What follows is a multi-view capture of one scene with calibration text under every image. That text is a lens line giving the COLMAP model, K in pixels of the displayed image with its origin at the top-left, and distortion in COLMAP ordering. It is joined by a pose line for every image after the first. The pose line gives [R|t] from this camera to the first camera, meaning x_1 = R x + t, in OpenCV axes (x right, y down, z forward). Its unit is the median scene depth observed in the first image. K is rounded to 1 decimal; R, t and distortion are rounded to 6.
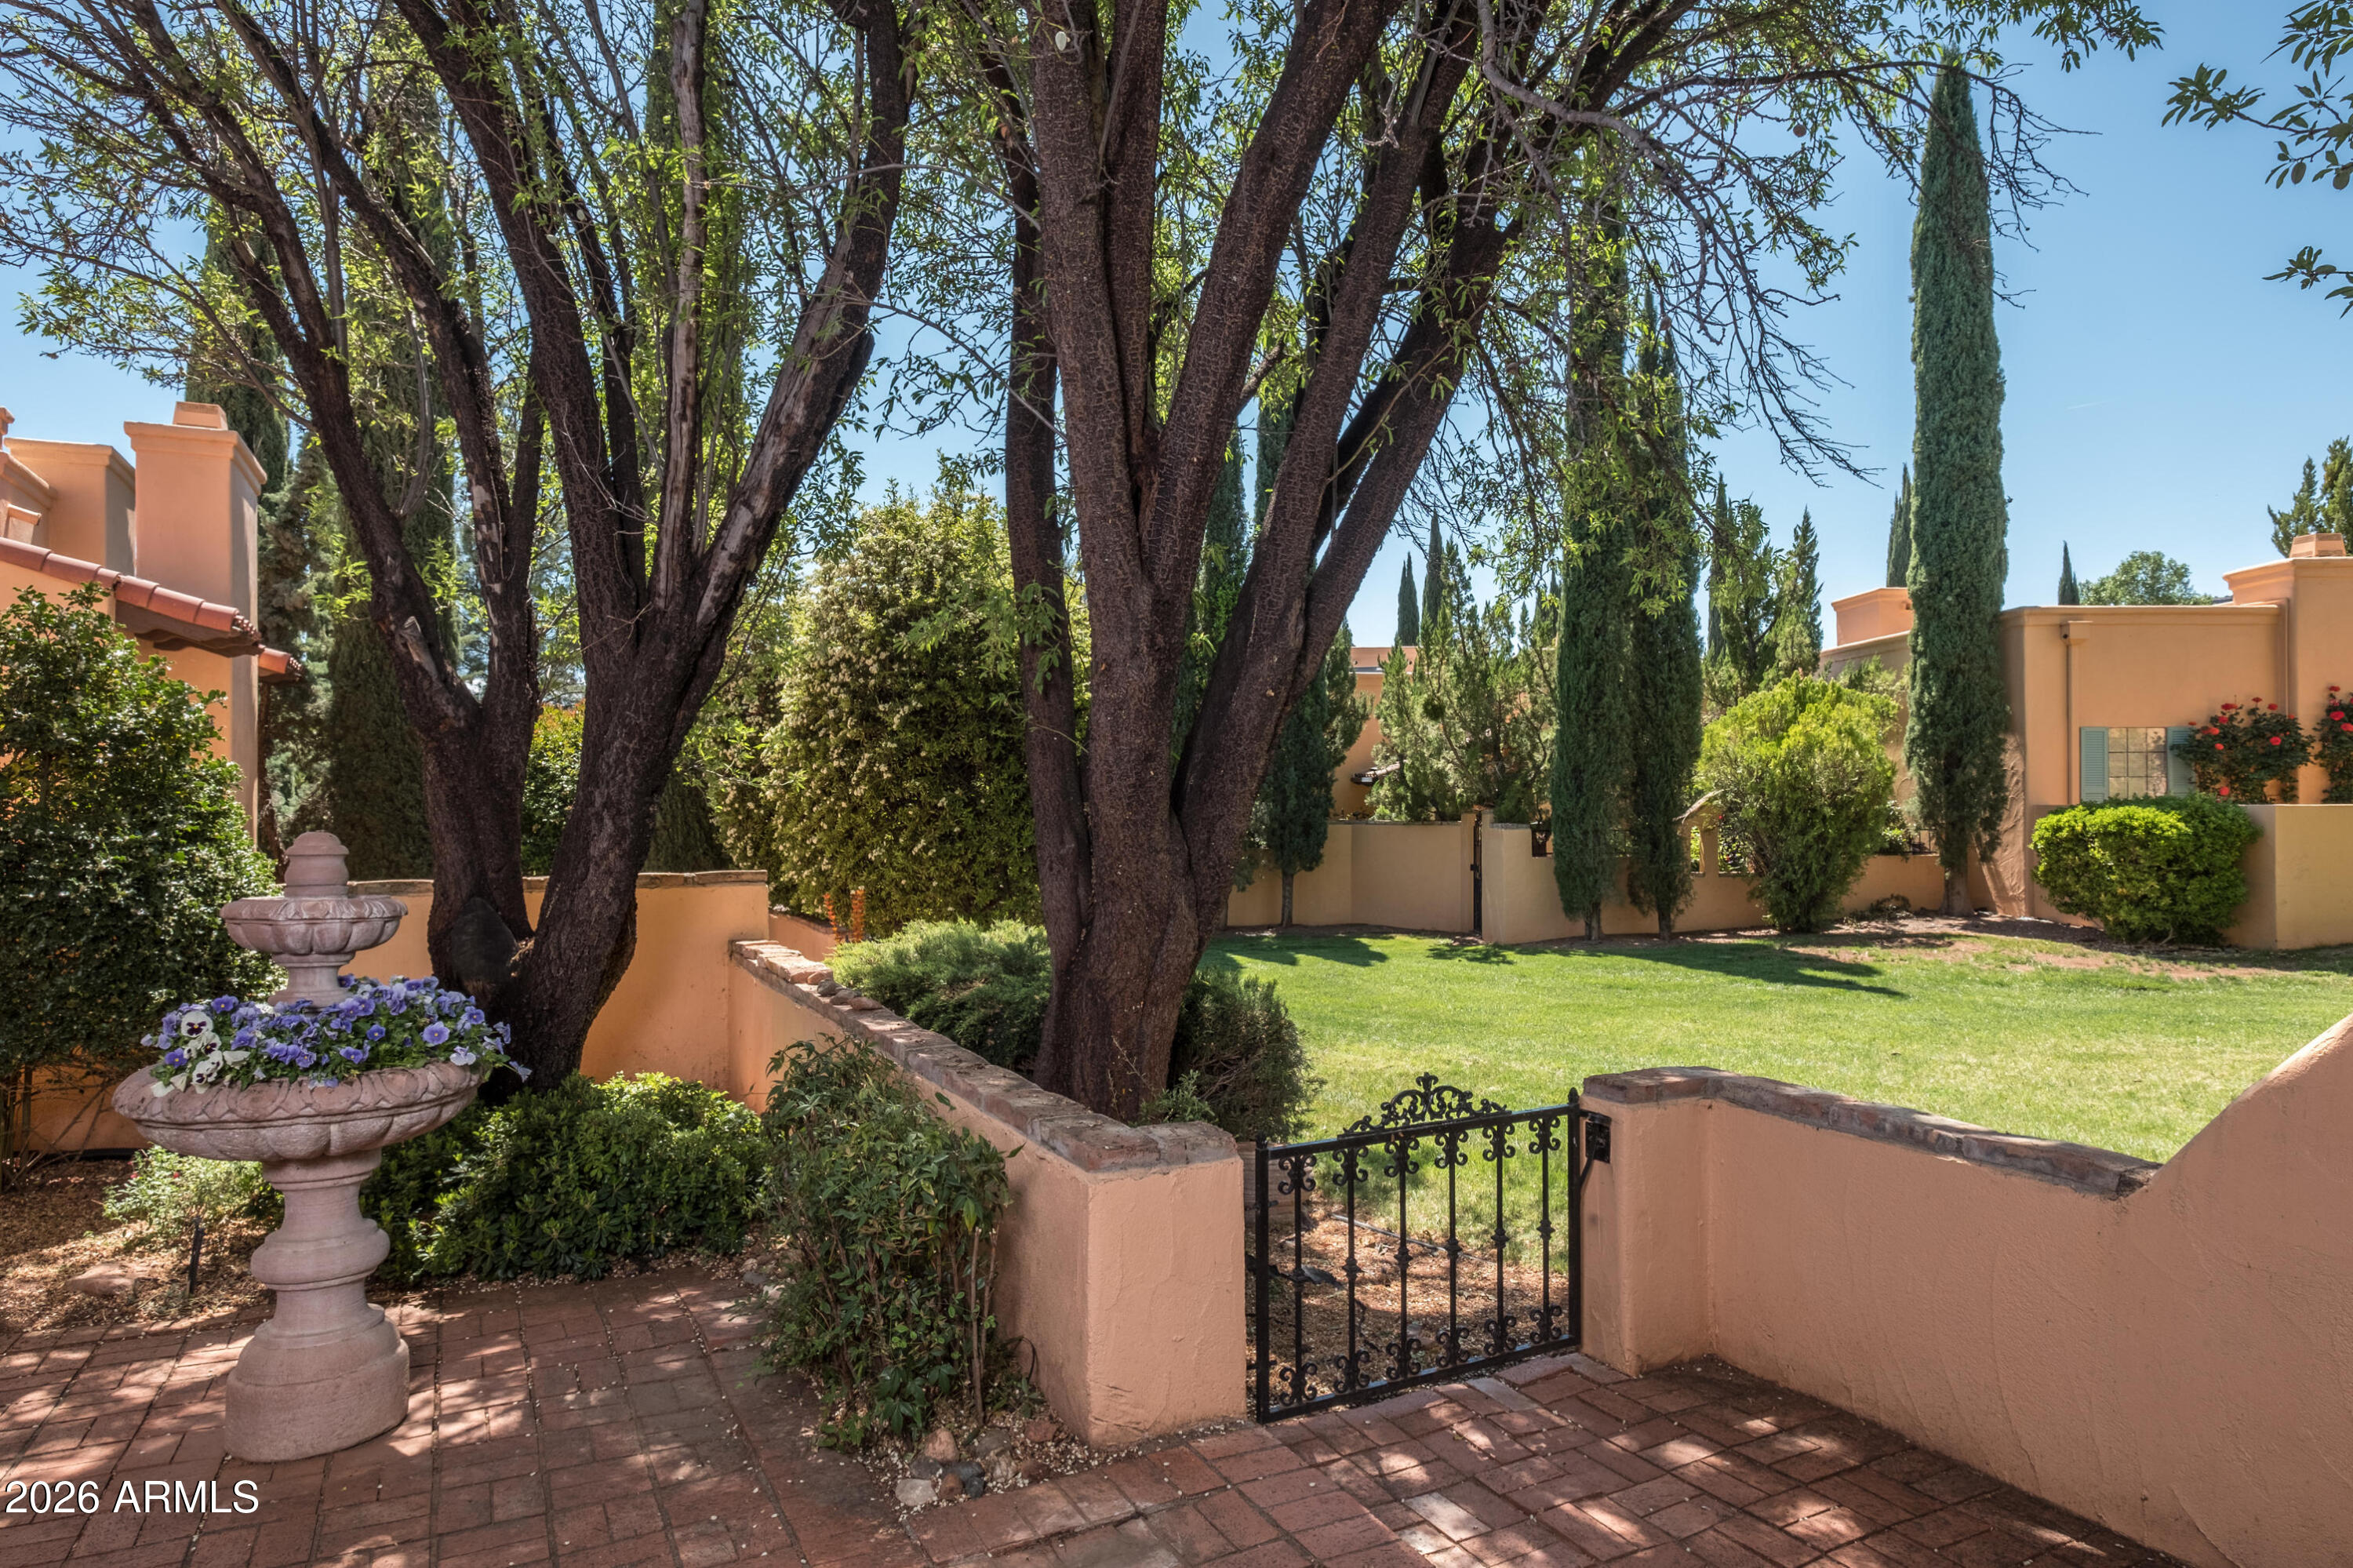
lens RADIAL K [[1358.9, 0, 1182.1], [0, 1358.9, 791.0], [0, 0, 1]] dist [-0.002675, -0.003791]
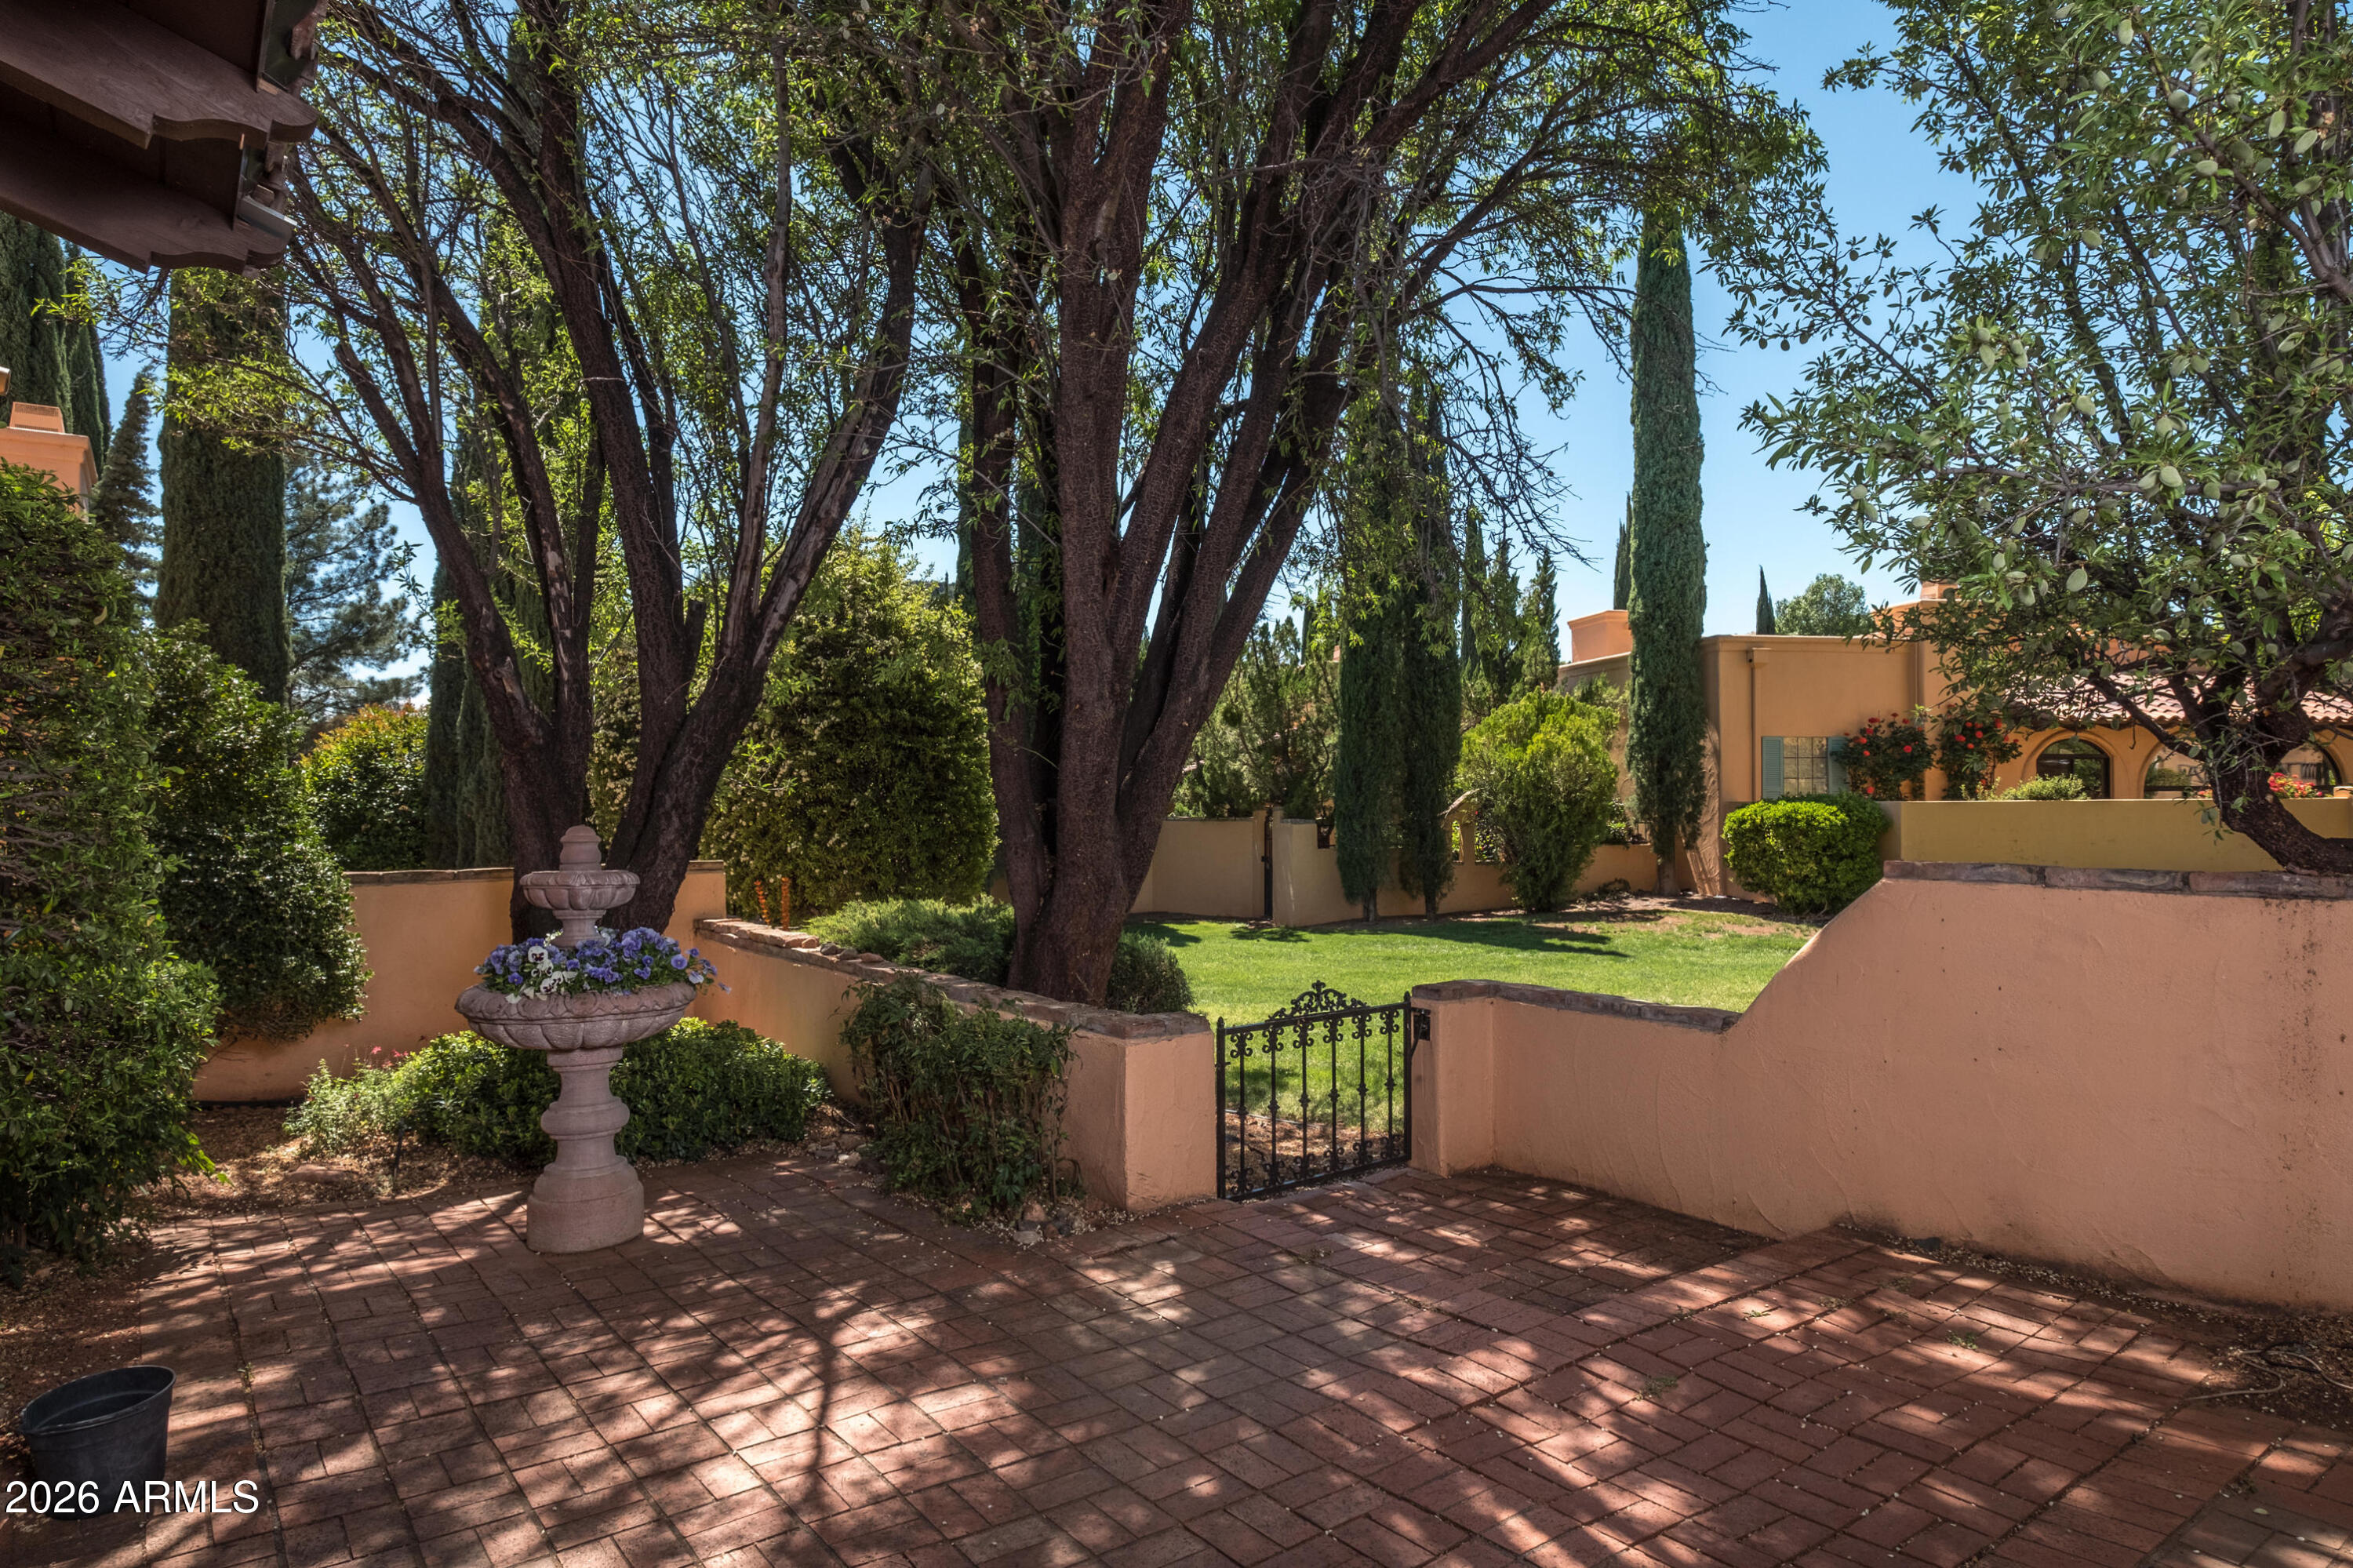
lens RADIAL K [[1364.4, 0, 1176.5], [0, 1364.4, 784.0], [0, 0, 1]] dist [-0.017719, -0.002208]
pose [[0.986184, 0.000206, 0.165652, -0.047314], [0.000253, 0.999996, -0.002754, -0.002017], [-0.165652, 0.002758, 0.986180, -0.099768]]
